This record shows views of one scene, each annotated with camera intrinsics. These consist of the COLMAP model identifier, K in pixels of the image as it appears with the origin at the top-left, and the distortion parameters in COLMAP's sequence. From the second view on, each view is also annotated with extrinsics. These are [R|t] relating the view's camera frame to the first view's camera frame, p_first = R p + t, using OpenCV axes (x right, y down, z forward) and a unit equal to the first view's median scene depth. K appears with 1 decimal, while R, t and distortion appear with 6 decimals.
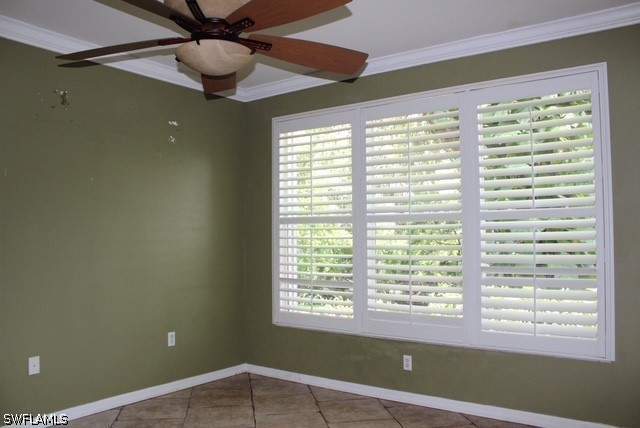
lens RADIAL K [[552.2, 0, 320.0], [0, 552.2, 214.0], [0, 0, 1]] dist [0.143670, 0.000212]
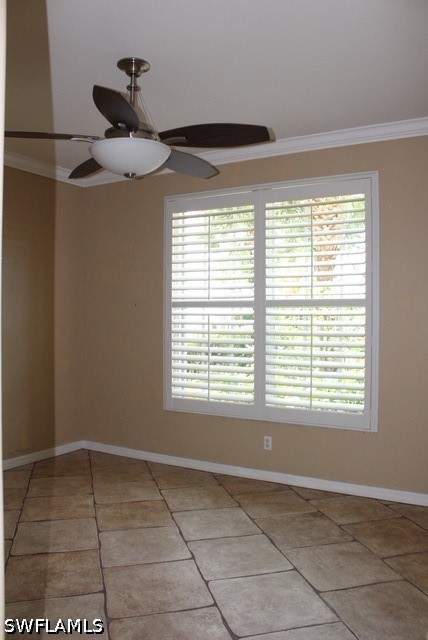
lens RADIAL K [[529.4, 0, 214.0], [0, 529.4, 320.0], [0, 0, 1]] dist [-0.004635, -0.002080]
pose [[0.993656, 0.013872, 0.111604, -0.108606], [-0.018263, 0.999095, 0.038424, 0.002456], [-0.110970, -0.040219, 0.993010, 0.082067]]
